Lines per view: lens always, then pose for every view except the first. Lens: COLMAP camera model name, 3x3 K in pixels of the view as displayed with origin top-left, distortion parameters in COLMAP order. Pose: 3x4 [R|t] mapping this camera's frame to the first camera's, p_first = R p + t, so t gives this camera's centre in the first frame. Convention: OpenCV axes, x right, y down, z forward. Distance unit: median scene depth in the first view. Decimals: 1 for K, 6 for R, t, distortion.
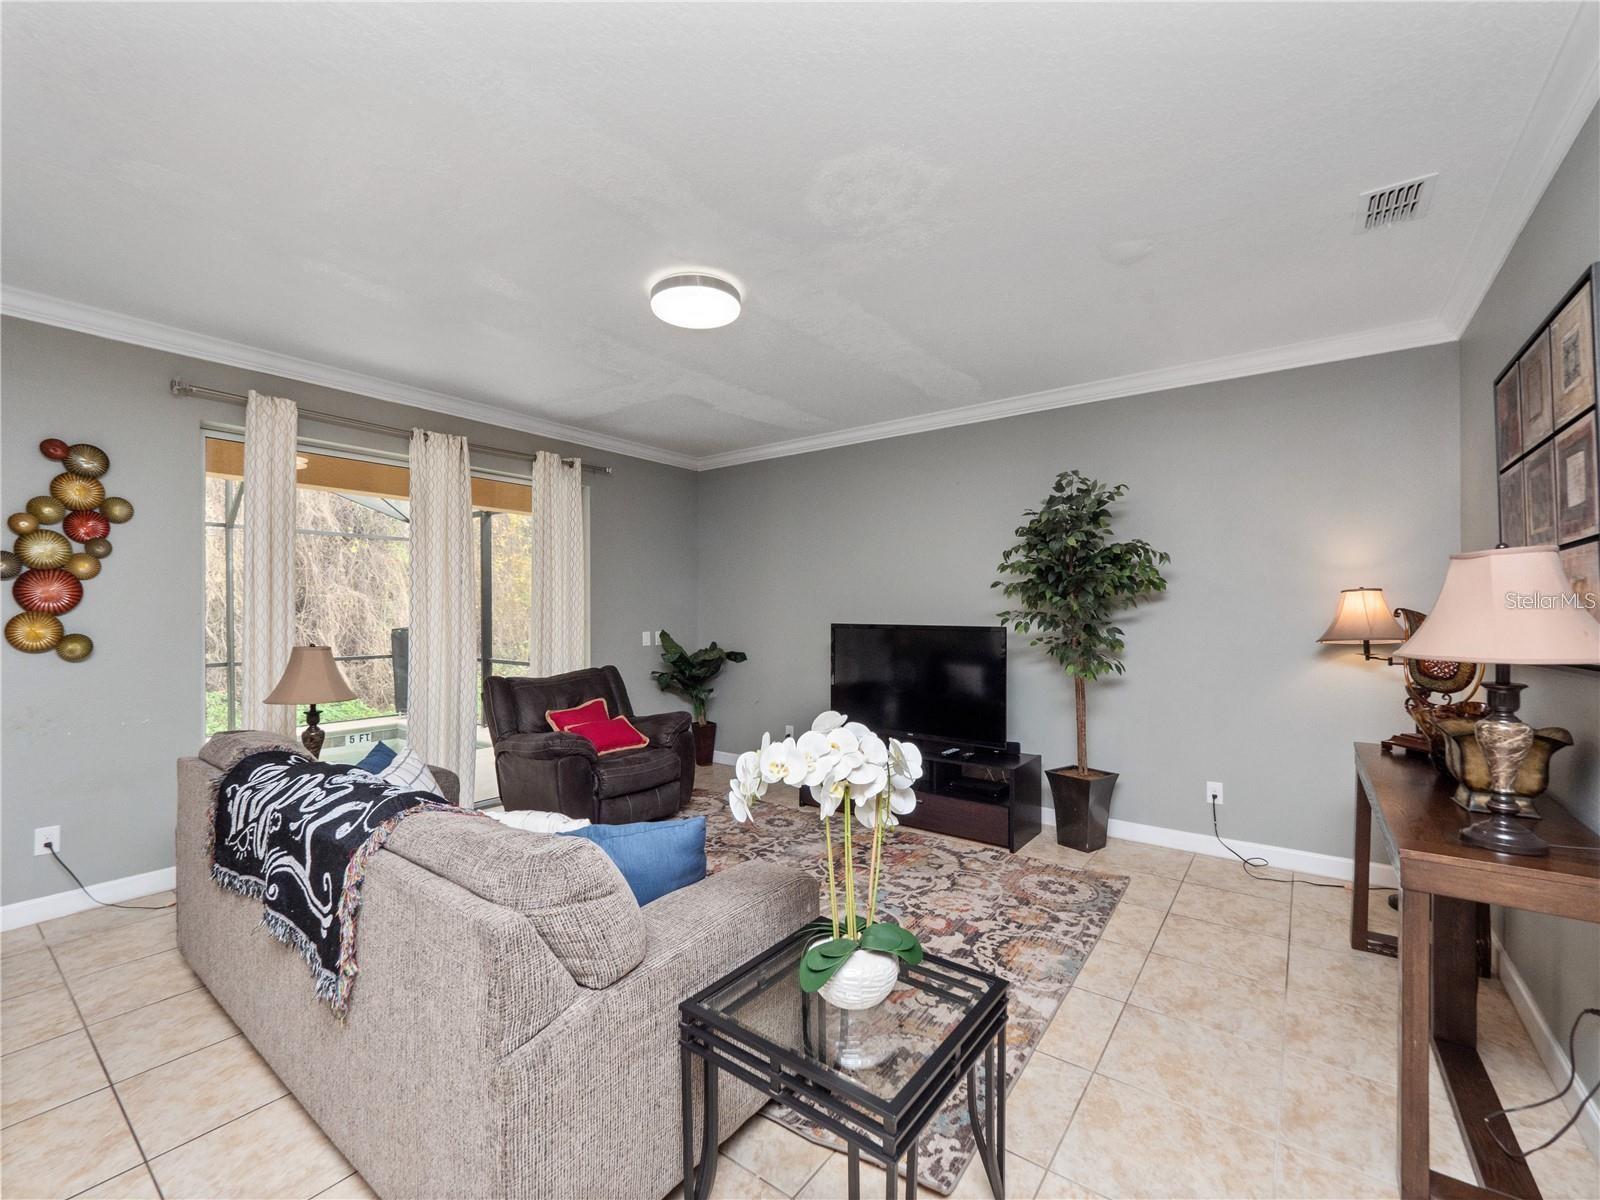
lens RADIAL K [[668.4, 0, 800.0], [0, 668.4, 600.0], [0, 0, 1]] dist [-0.000052, -0.019361]
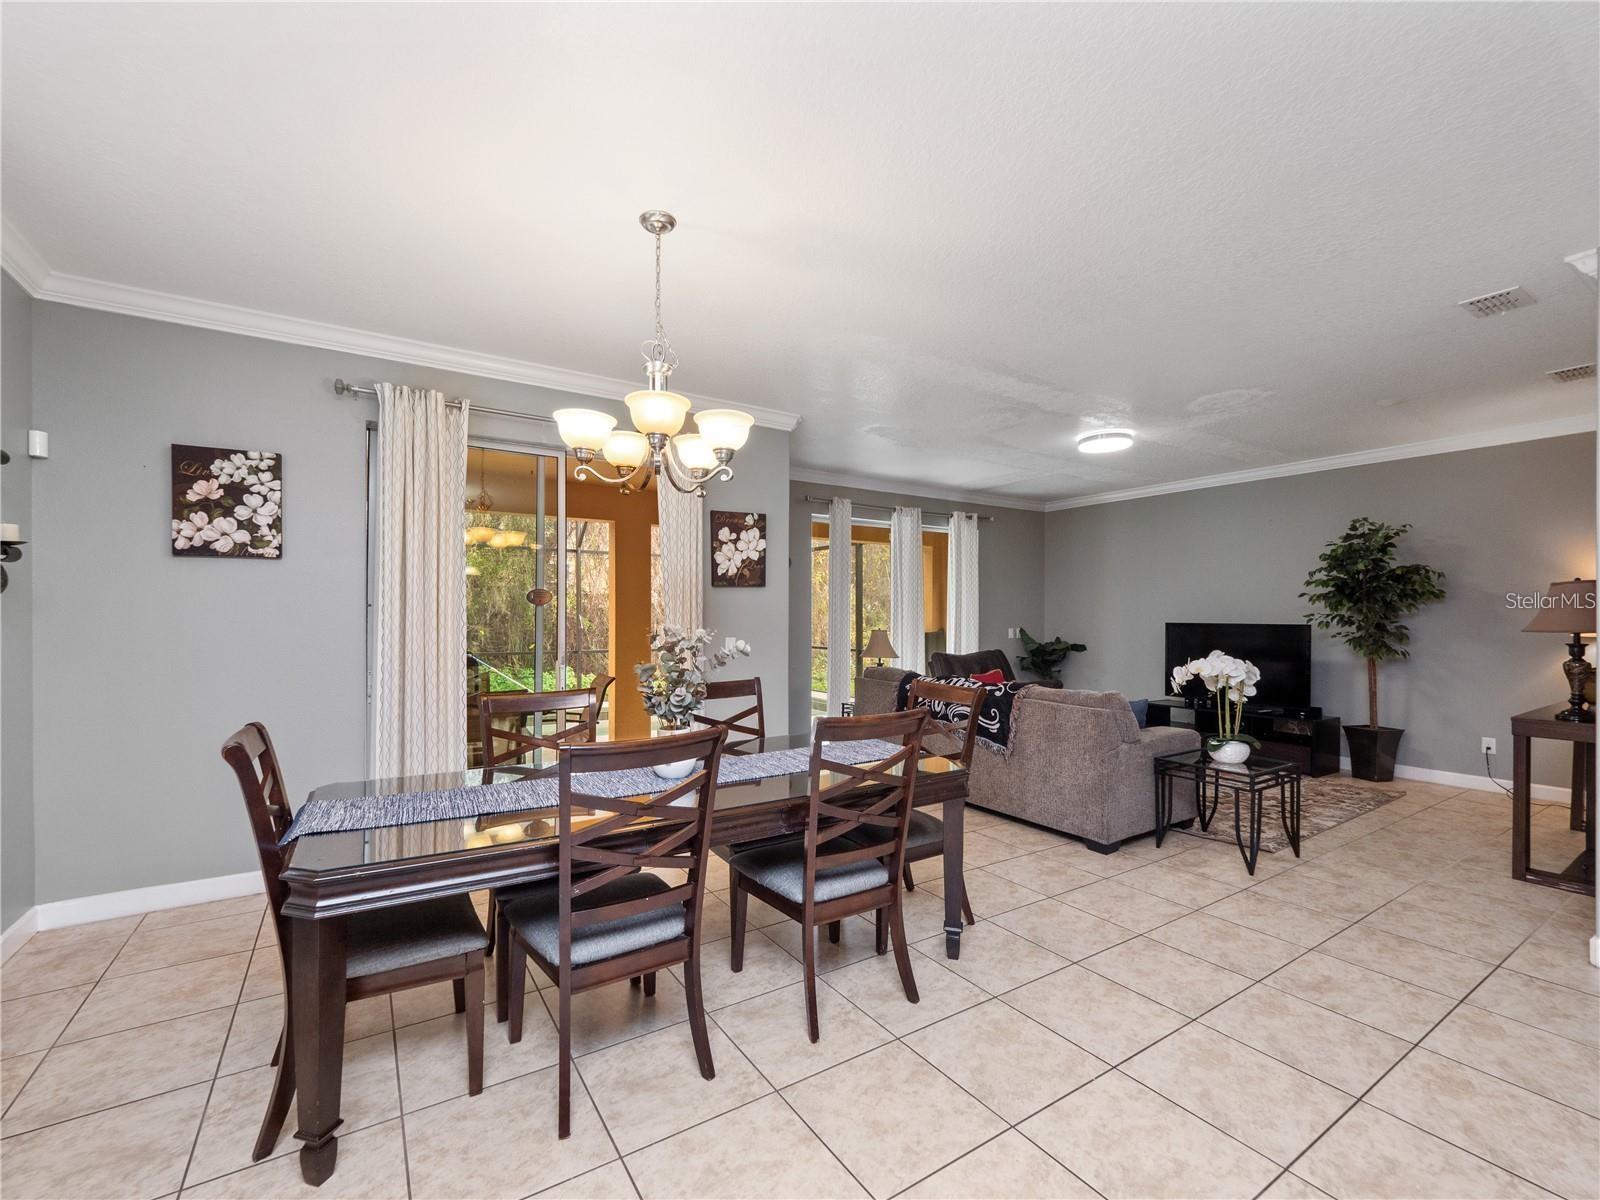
lens RADIAL K [[677.2, 0, 798.3], [0, 677.2, 611.3], [0, 0, 1]] dist [0.001539, -0.010408]
pose [[0.933847, 0.001113, -0.357670, -0.200501], [0.001060, 0.999982, 0.005879, 0.002380], [0.357670, -0.005869, 0.933830, -0.749320]]
